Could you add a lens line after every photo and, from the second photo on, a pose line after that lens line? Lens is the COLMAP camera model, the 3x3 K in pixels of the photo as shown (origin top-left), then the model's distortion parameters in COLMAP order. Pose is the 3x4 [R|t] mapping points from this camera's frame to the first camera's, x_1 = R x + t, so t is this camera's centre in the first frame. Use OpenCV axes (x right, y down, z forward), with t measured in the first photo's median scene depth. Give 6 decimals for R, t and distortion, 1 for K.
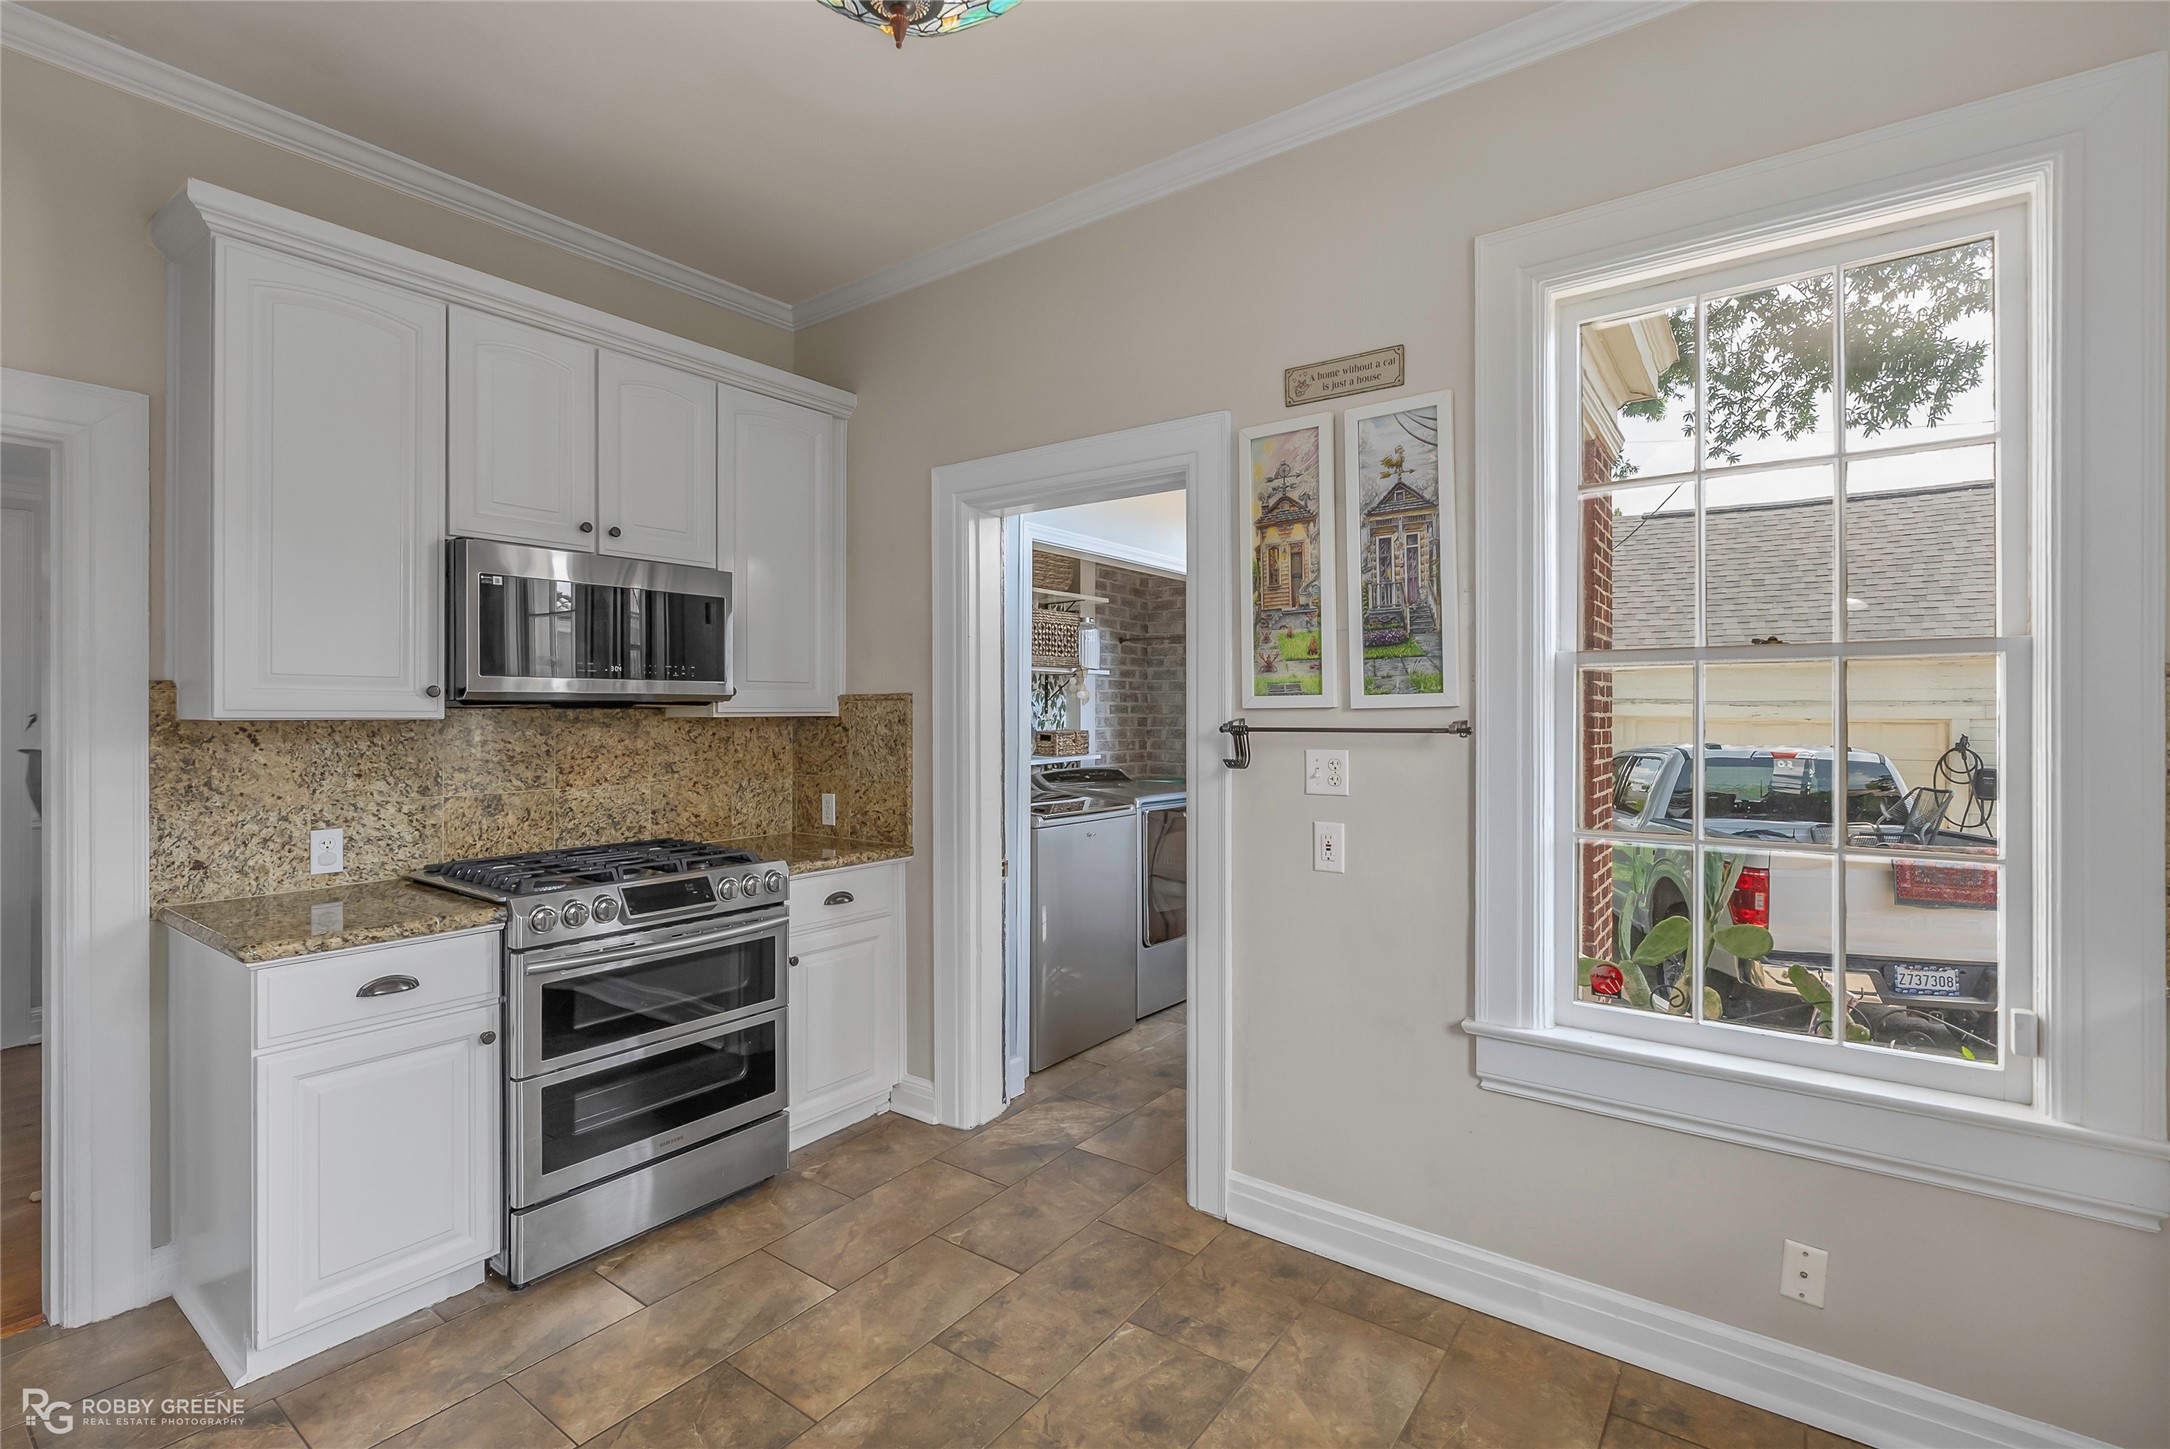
lens RADIAL K [[988.8, 0, 1088.2], [0, 988.8, 721.7], [0, 0, 1]] dist [-0.002892, 0.000932]
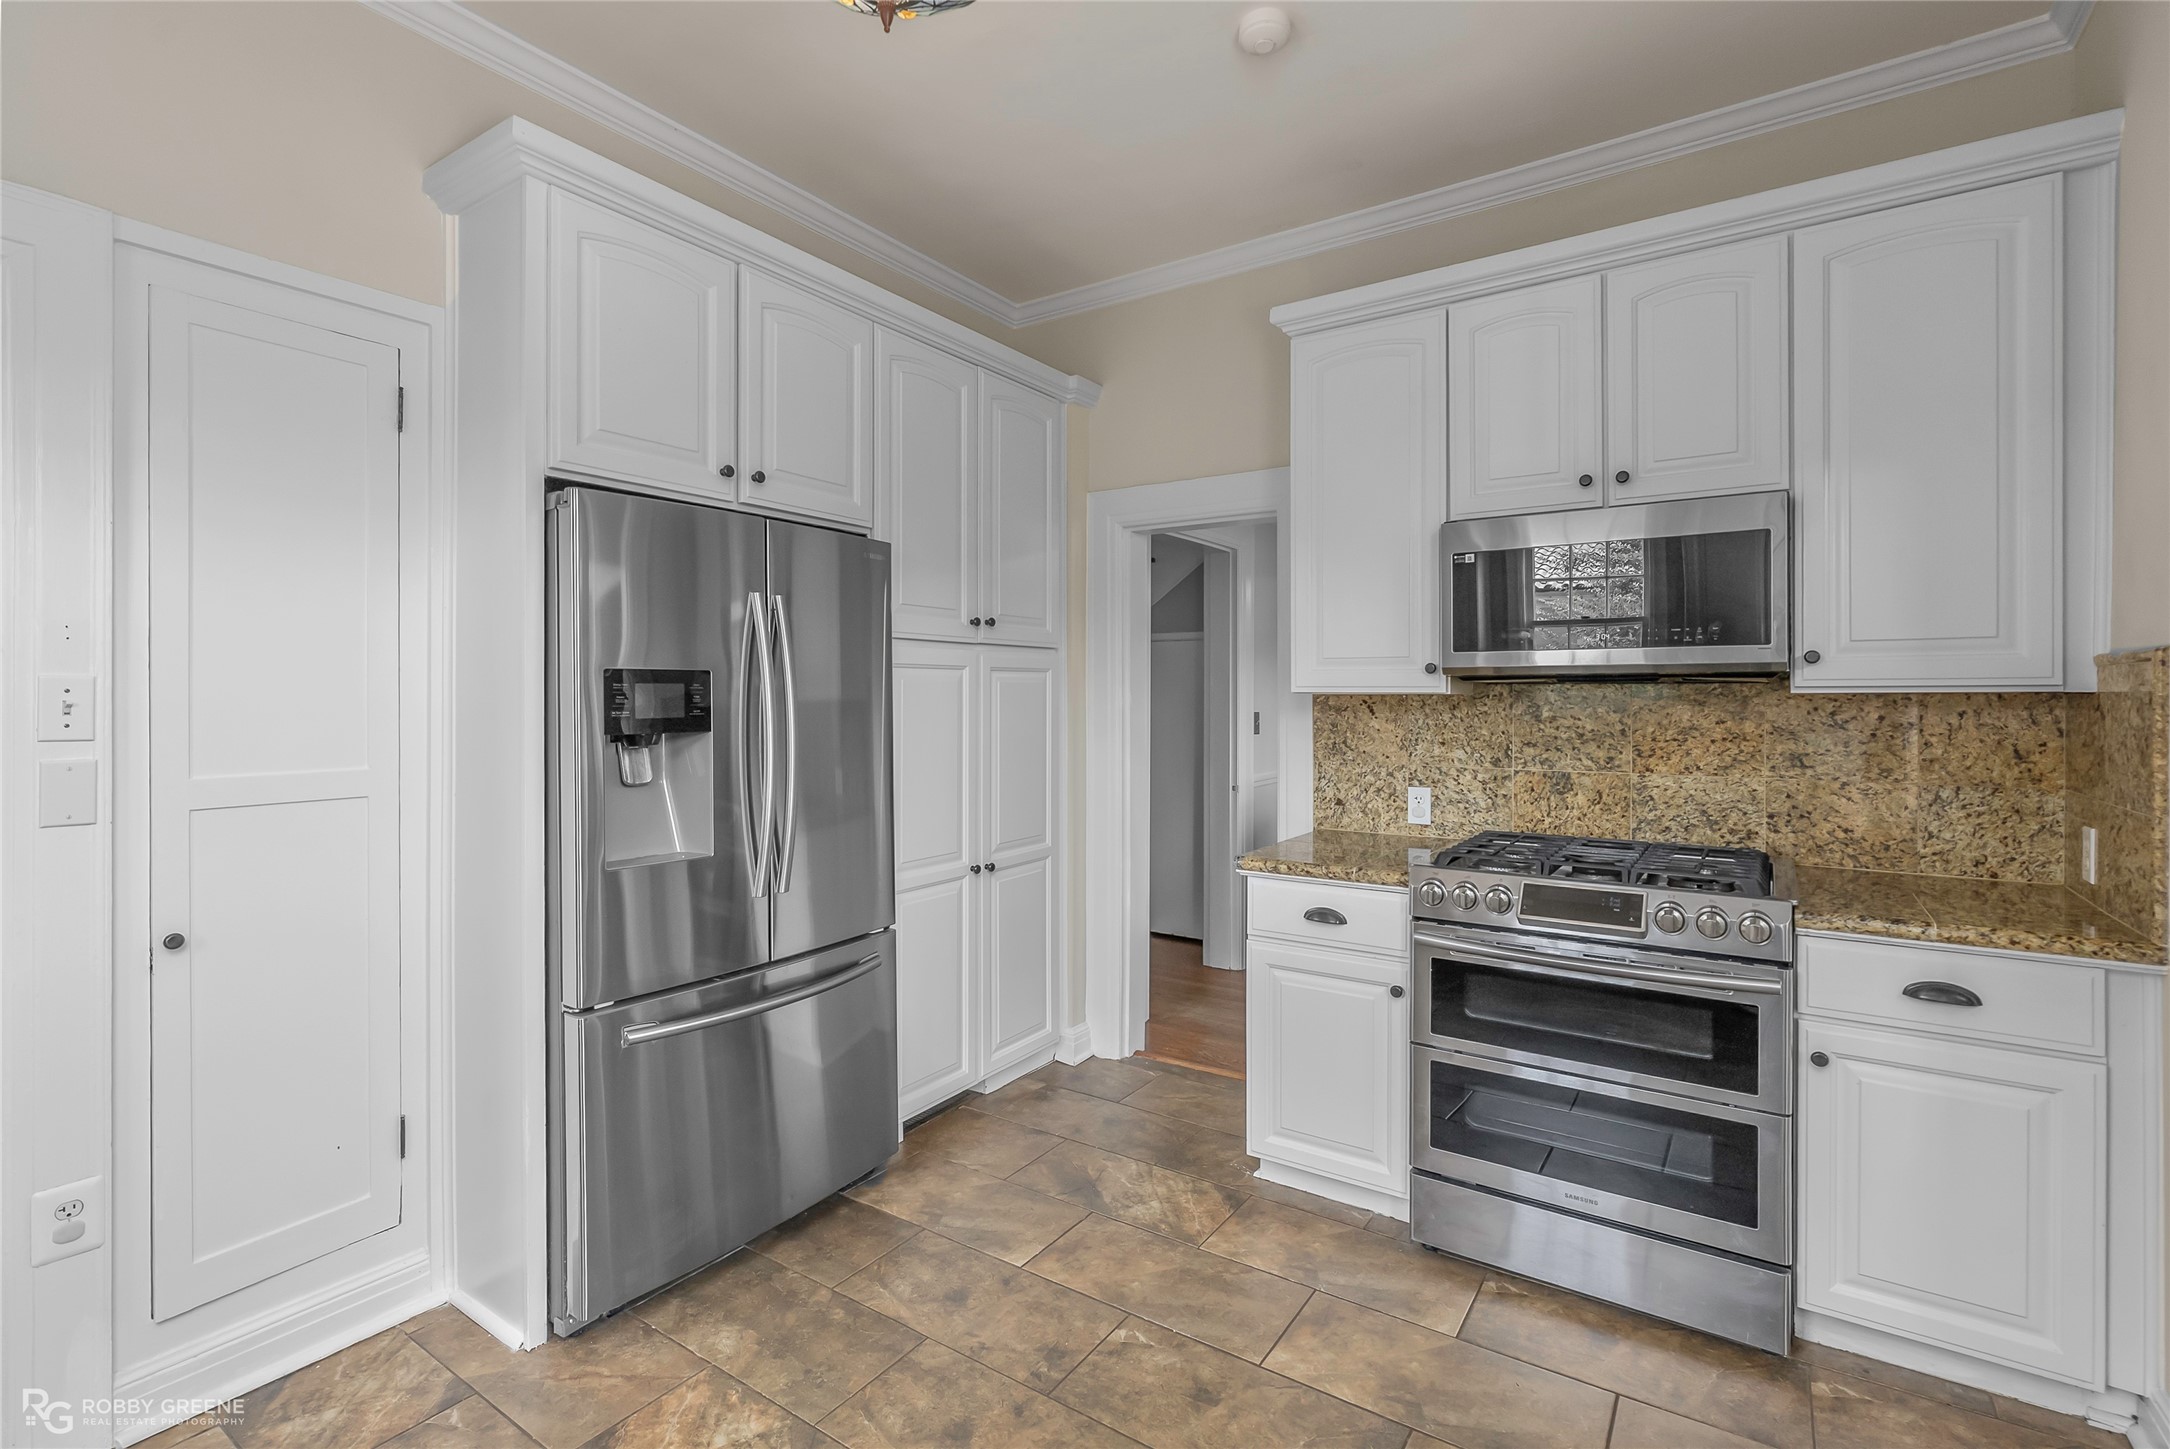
lens RADIAL K [[988.8, 0, 1087.0], [0, 988.8, 701.6], [0, 0, 1]] dist [-0.002892, 0.000932]
pose [[0.040188, 0.008970, -0.999152, 0.386677], [-0.007600, 0.999934, 0.008671, -0.000887], [0.999163, 0.007245, 0.040254, 0.536068]]
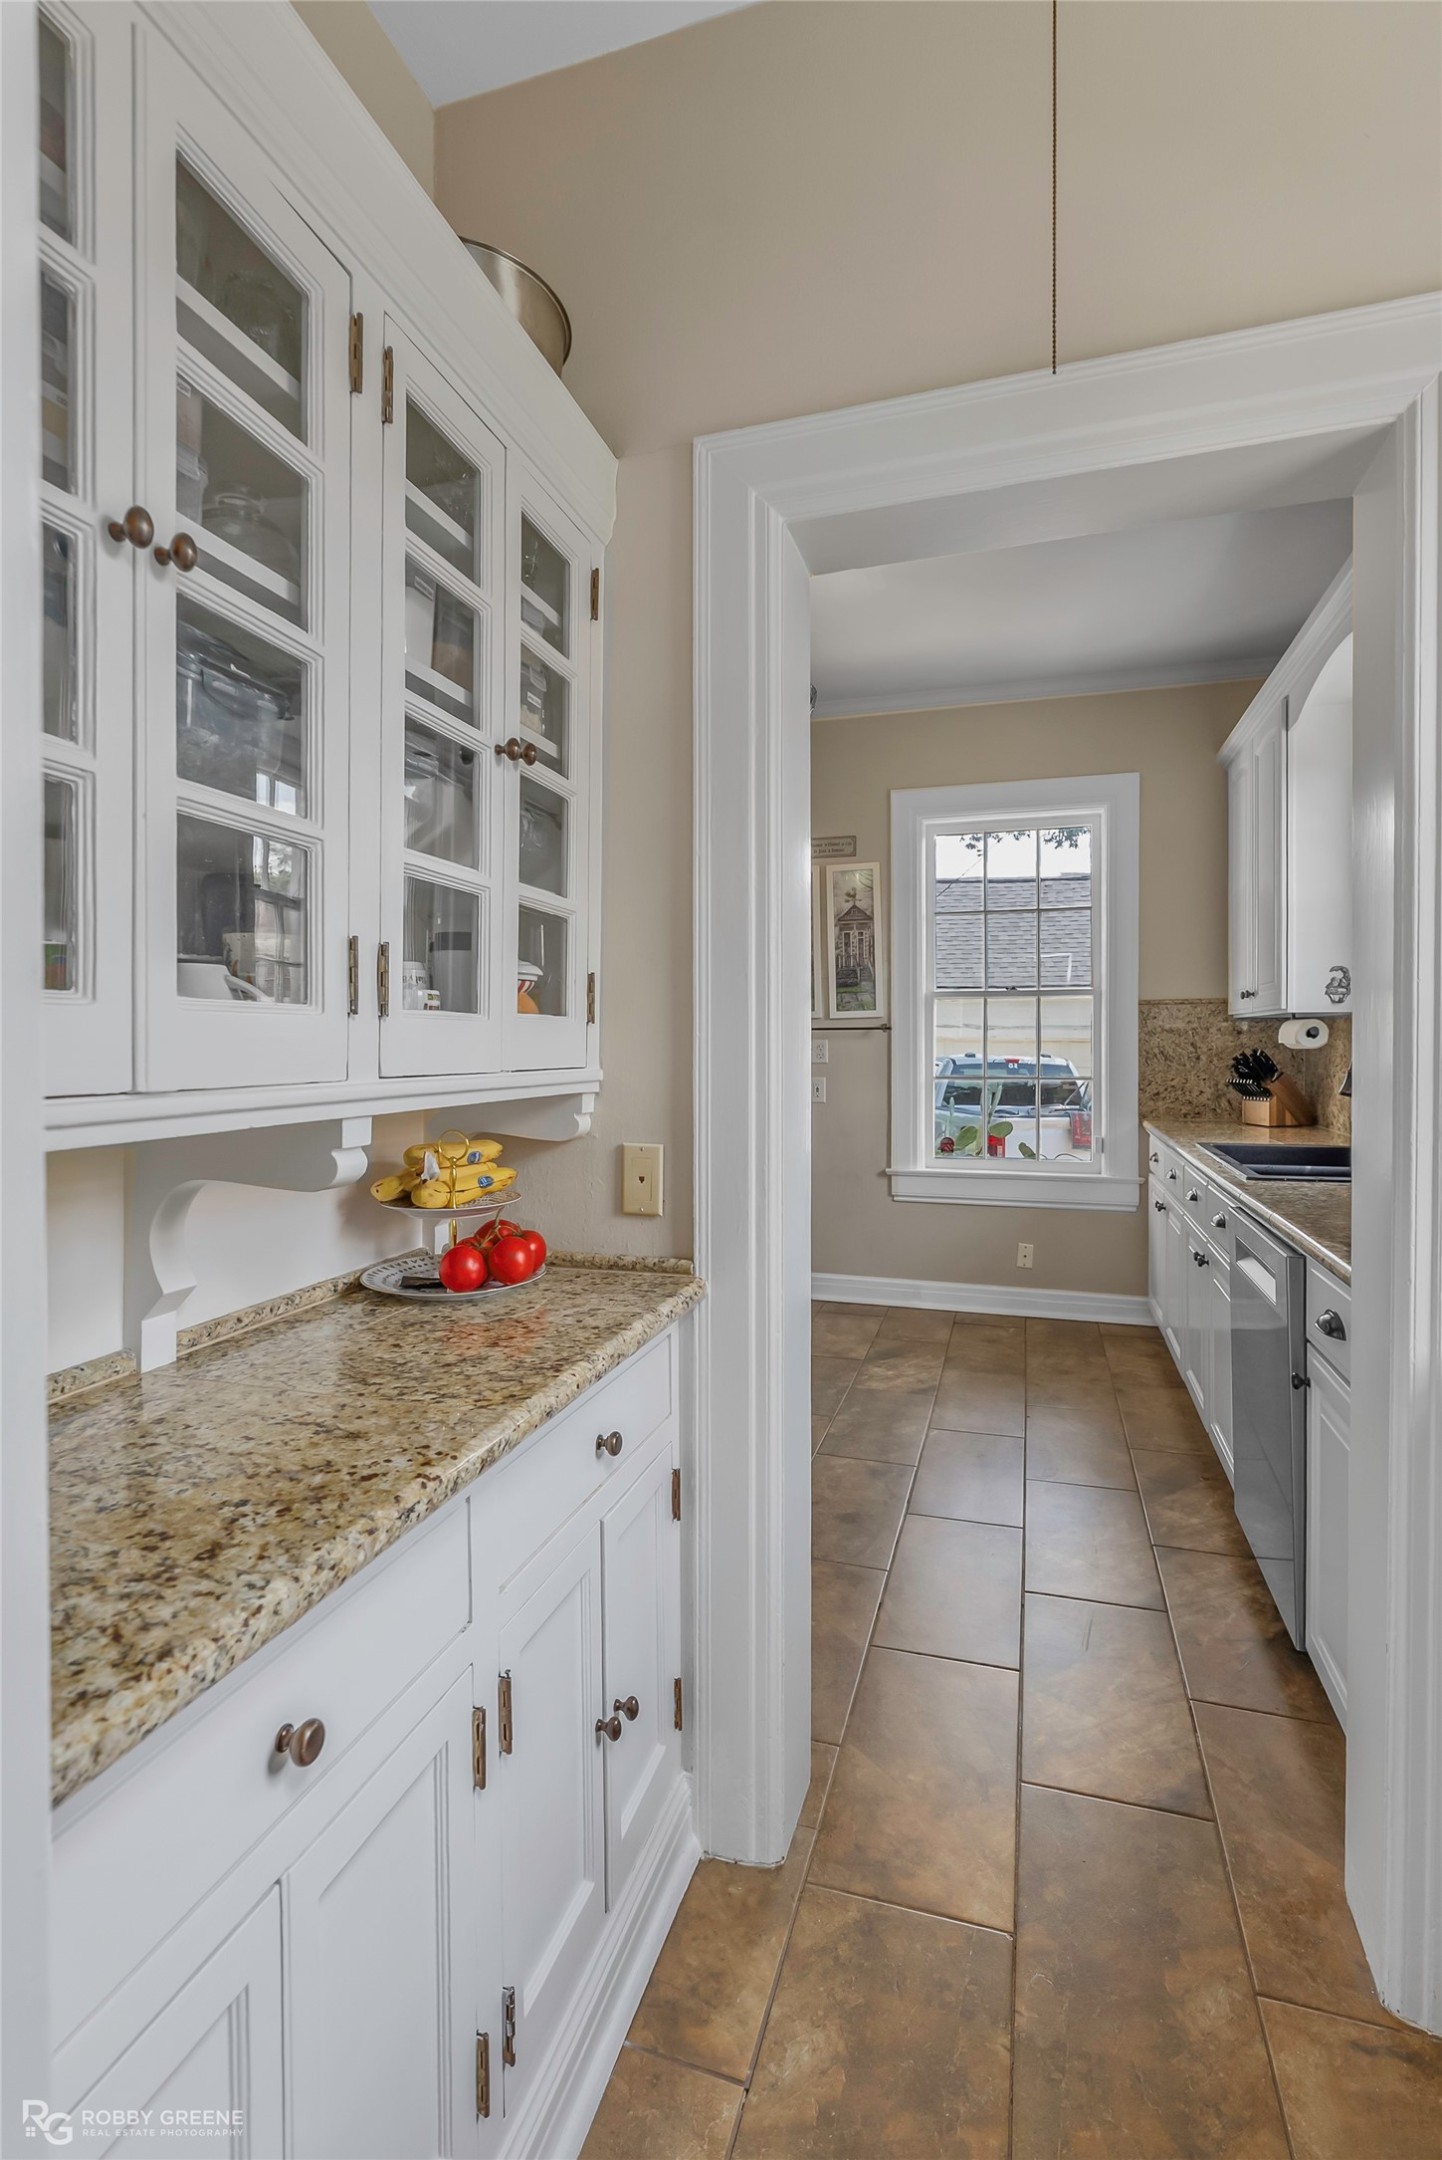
lens RADIAL K [[984.3, 0, 720.8], [0, 984.3, 1058.1], [0, 0, 1]] dist [-0.002892, 0.000932]
pose [[0.946452, -0.004712, 0.322811, -0.381597], [0.002183, 0.999964, 0.008194, 0.033124], [-0.322838, -0.007051, 0.946428, -0.522962]]
